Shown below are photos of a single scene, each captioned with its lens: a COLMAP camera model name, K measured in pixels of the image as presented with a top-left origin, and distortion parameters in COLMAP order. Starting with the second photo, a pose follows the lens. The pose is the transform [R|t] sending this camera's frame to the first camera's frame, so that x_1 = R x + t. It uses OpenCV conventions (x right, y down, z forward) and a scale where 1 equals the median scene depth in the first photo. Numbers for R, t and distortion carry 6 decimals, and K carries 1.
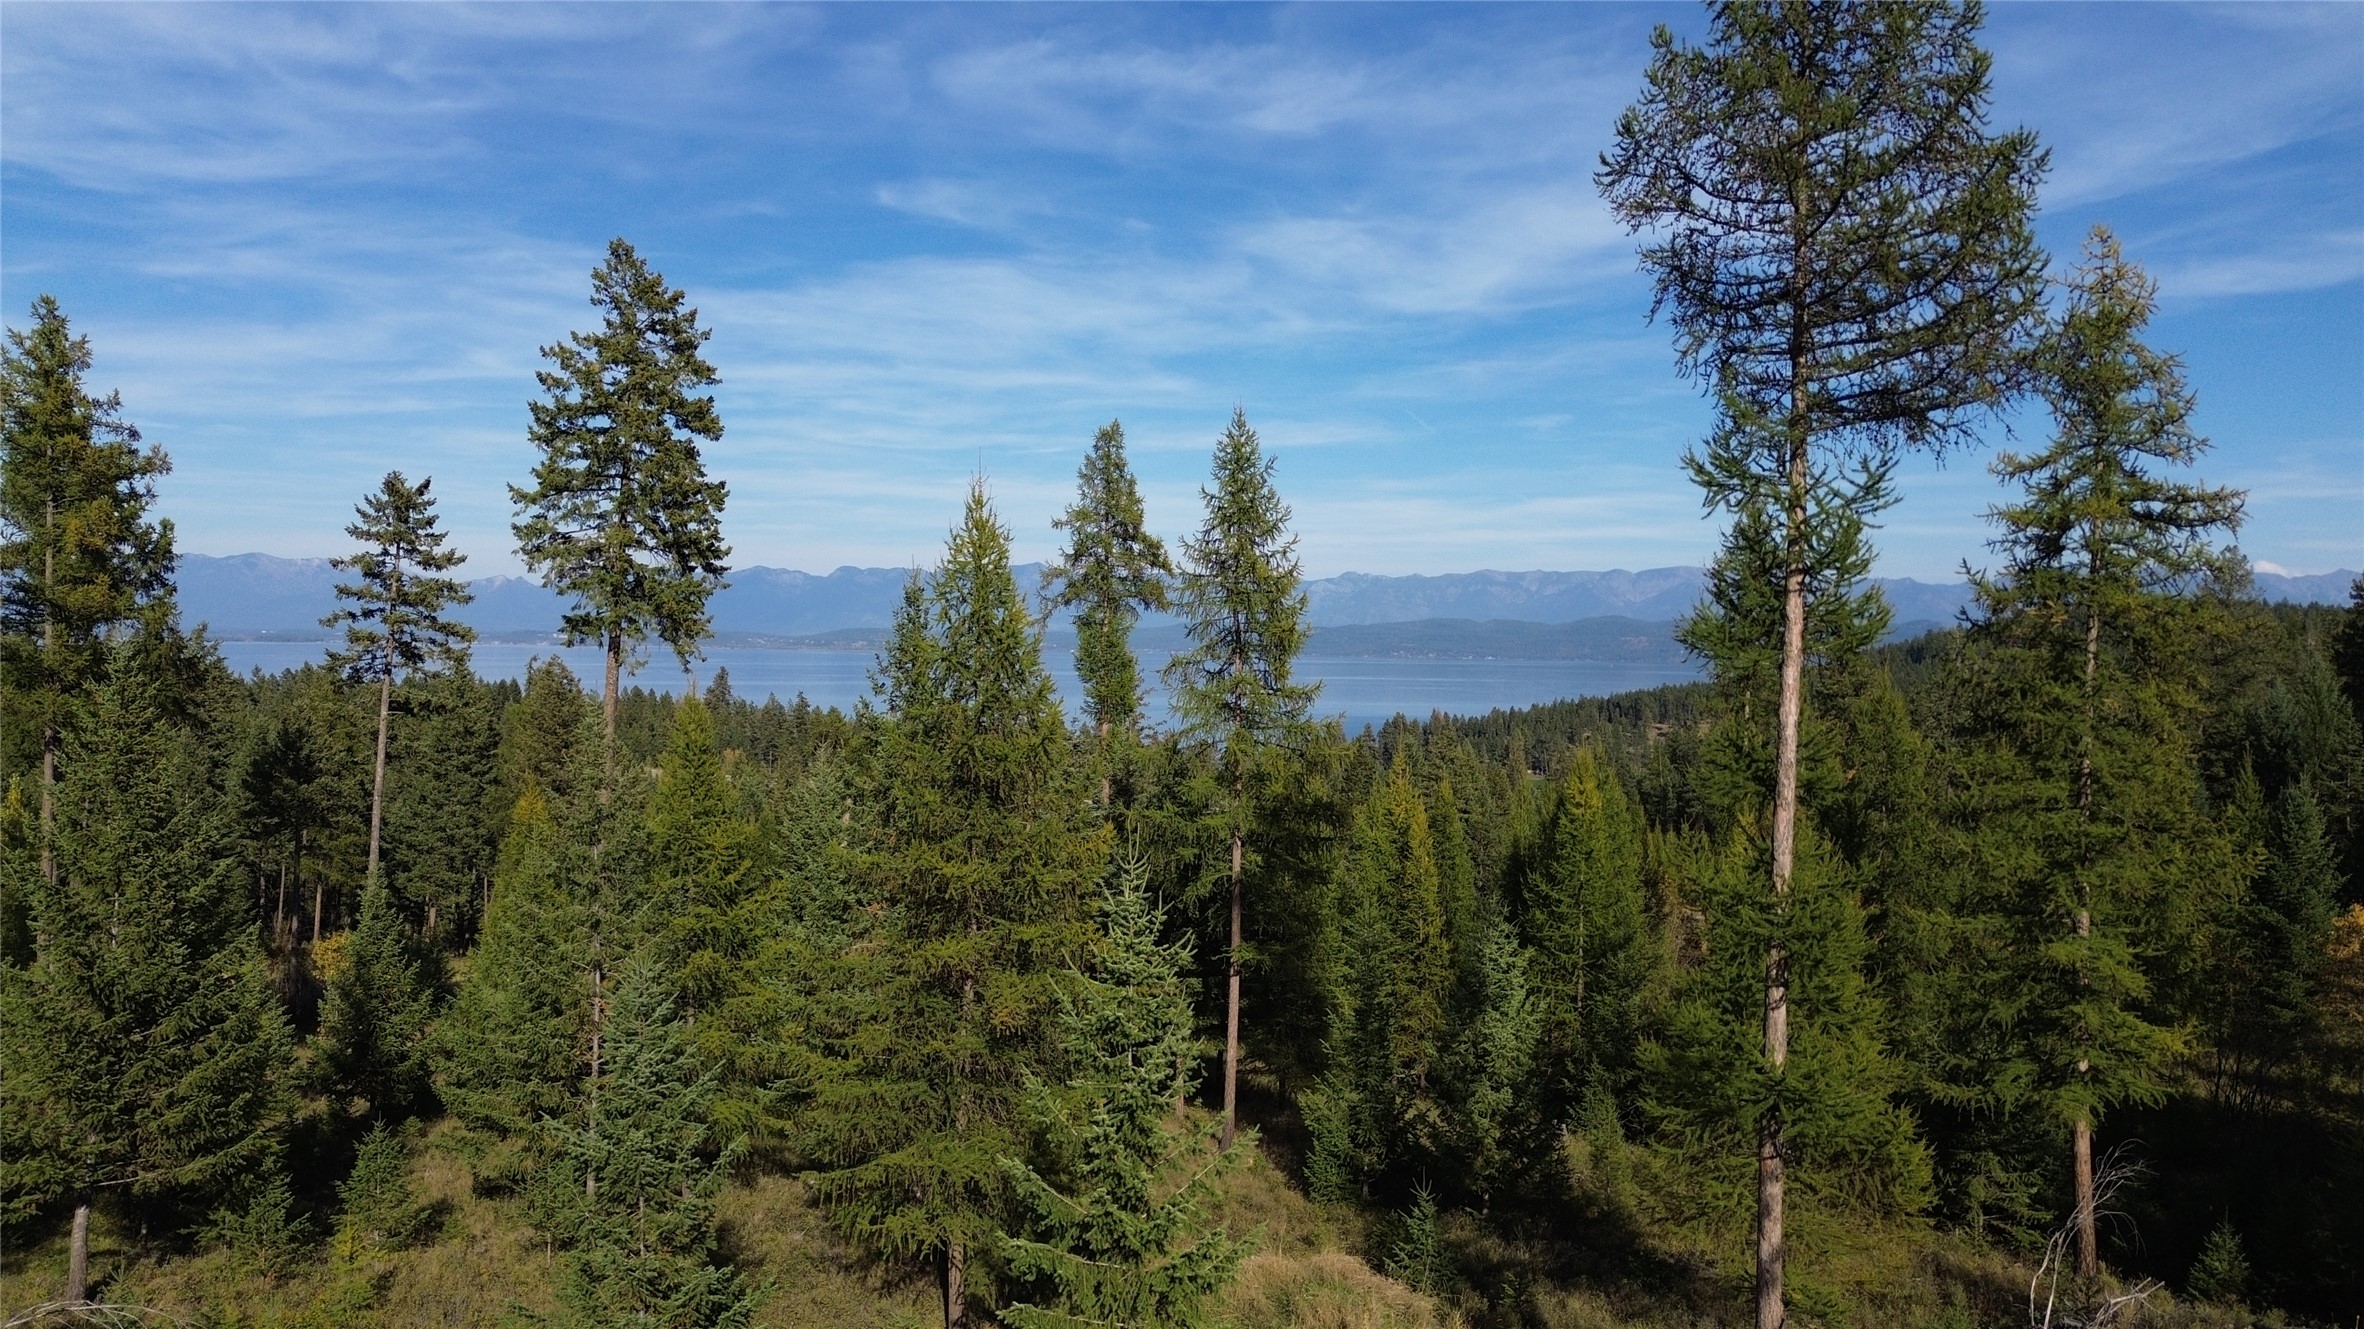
lens RADIAL K [[1703.7, 0, 1182.0], [0, 1703.7, 664.5], [0, 0, 1]] dist [0.108901, -0.062242]
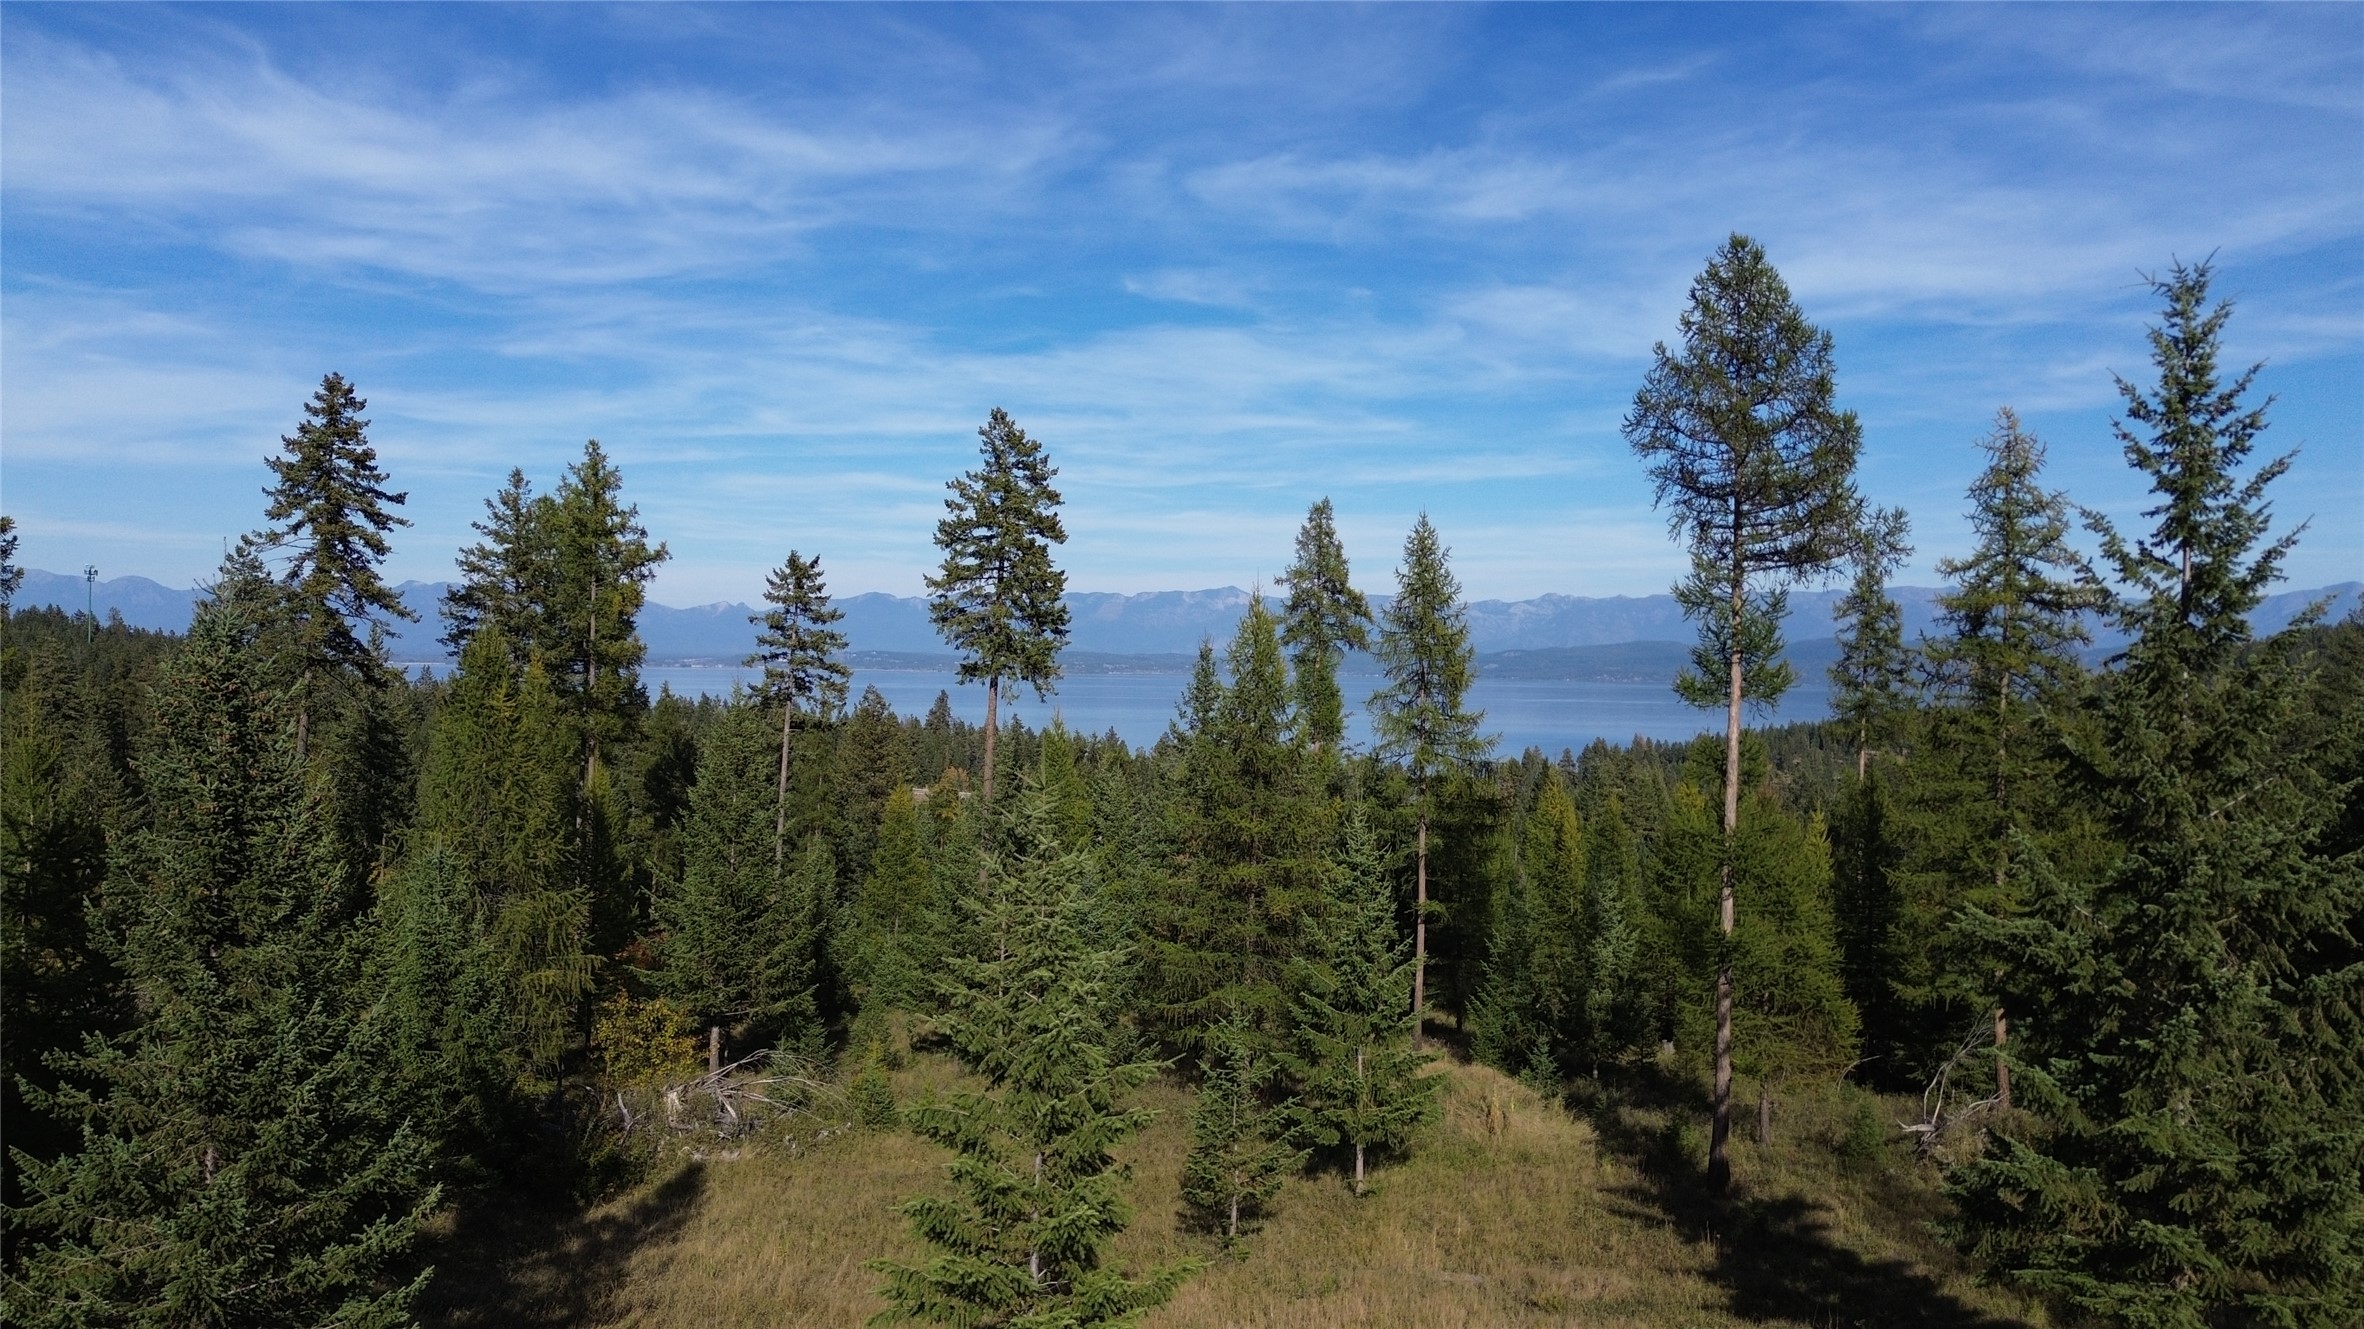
lens RADIAL K [[1703.8, 0, 1190.7], [0, 1703.8, 656.7], [0, 0, 1]] dist [0.175751, -0.259460]
pose [[0.994135, -0.000163, -0.108143, -0.004093], [-0.001804, 0.999835, -0.018094, -0.007606], [0.108128, 0.018183, 0.993971, -0.393272]]
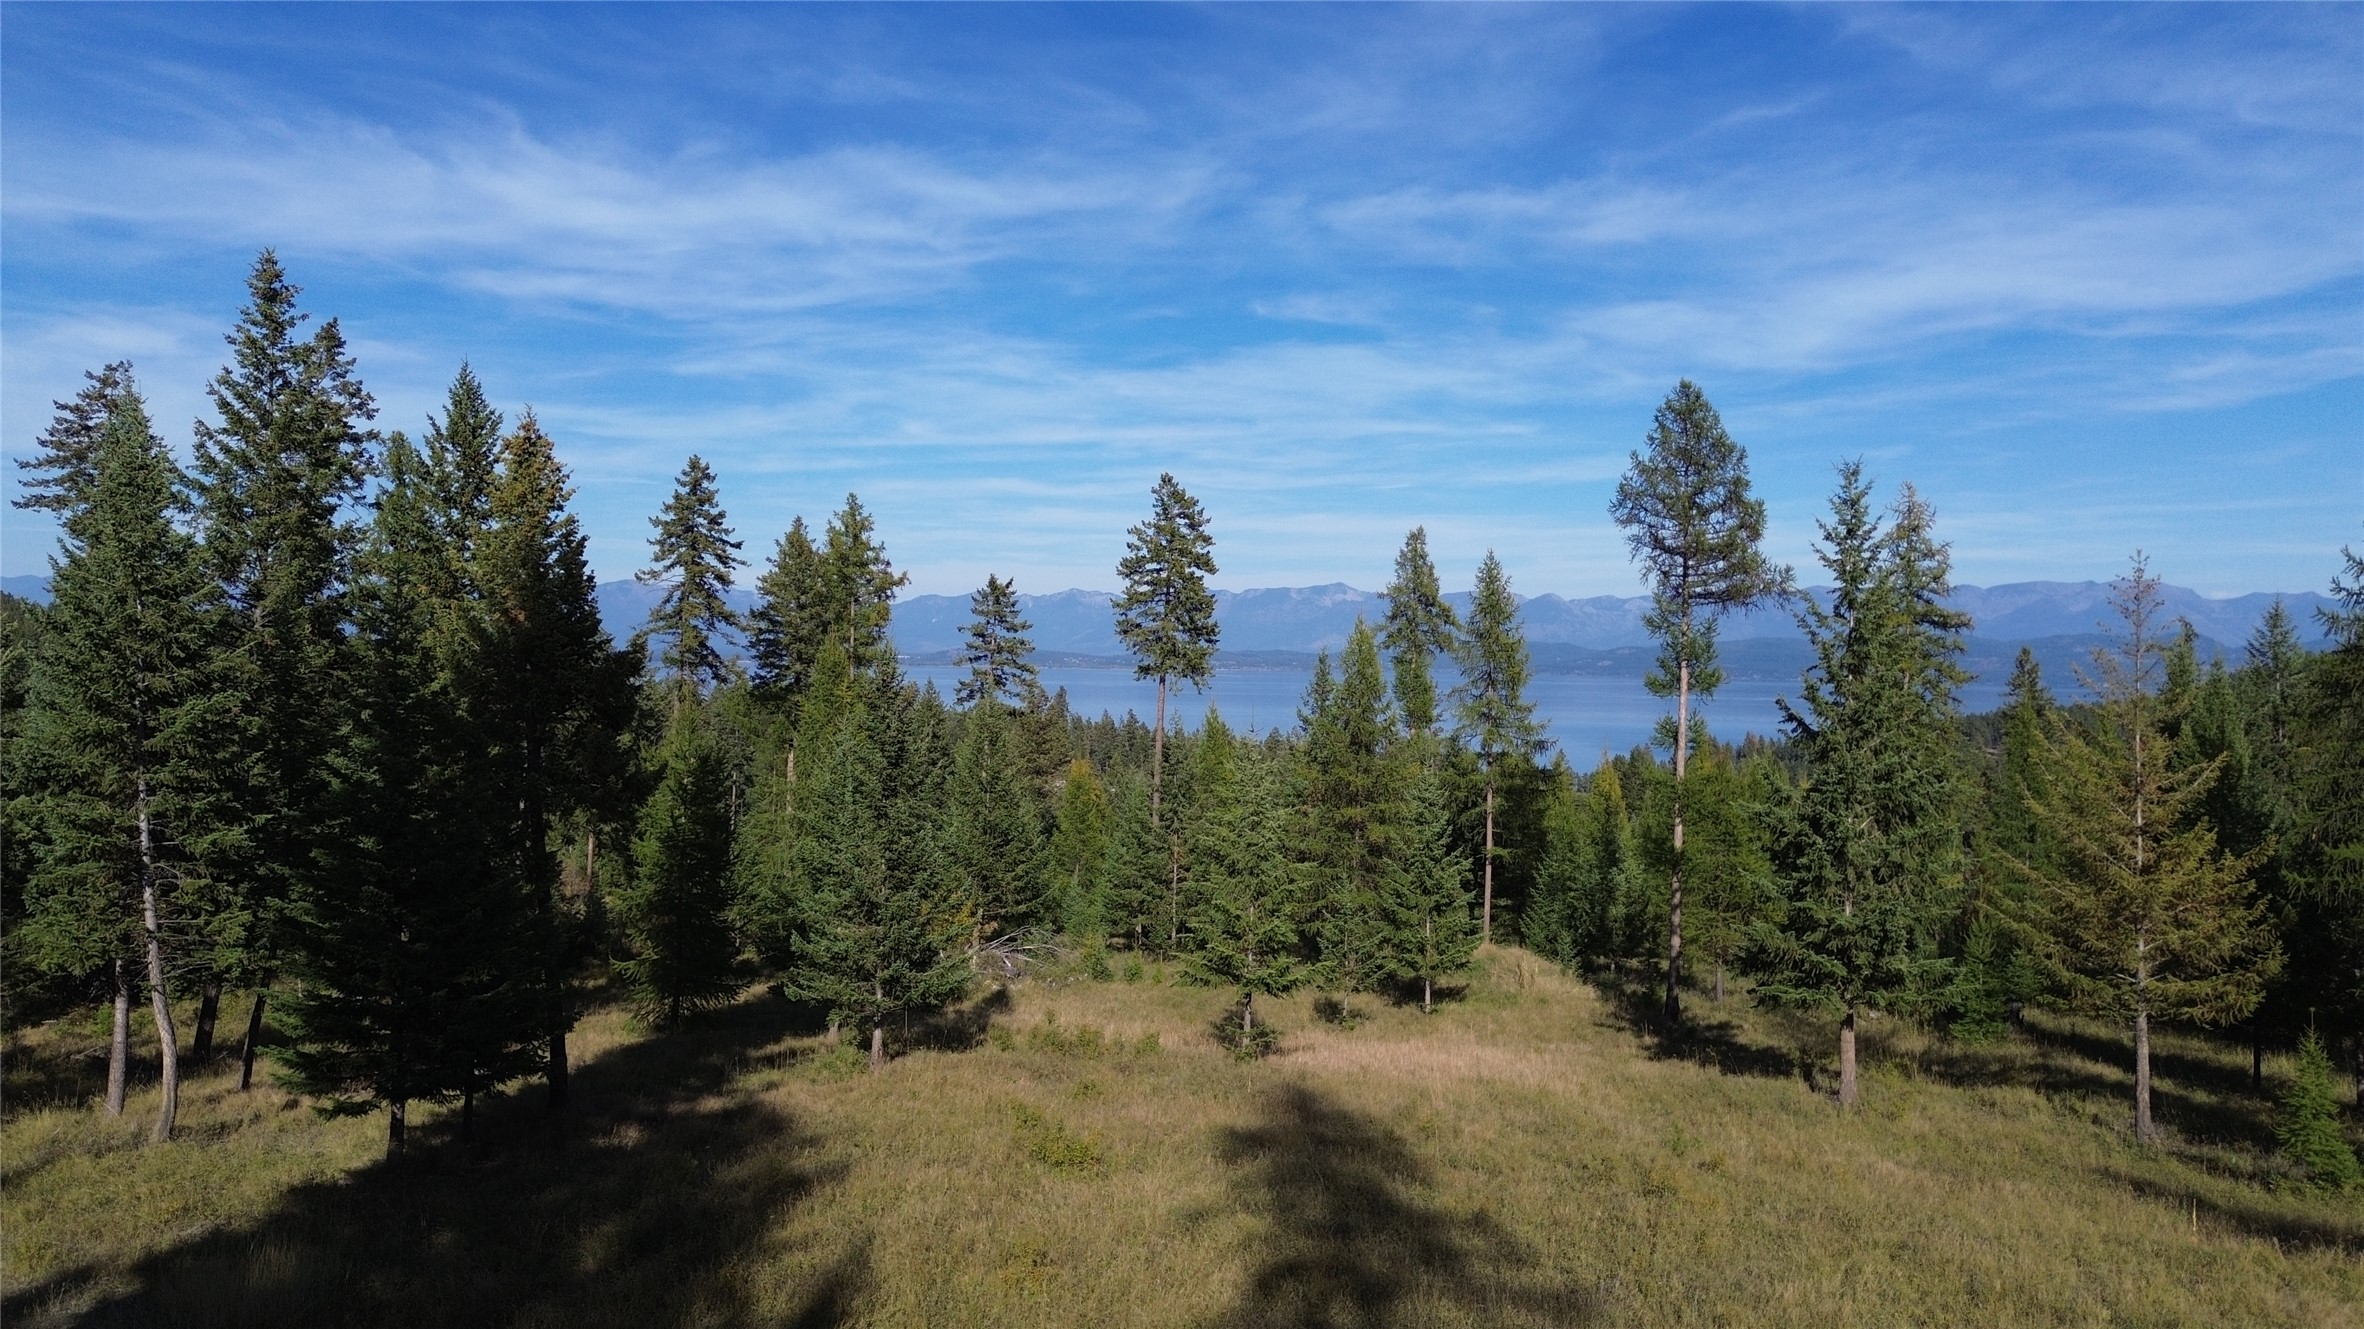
lens RADIAL K [[1703.7, 0, 1182.0], [0, 1703.7, 664.5], [0, 0, 1]] dist [0.108901, -0.062242]
pose [[0.984490, 0.001618, -0.175435, 0.029248], [-0.003694, 0.999927, -0.011512, -0.006441], [0.175404, 0.011982, 0.984424, -0.823458]]
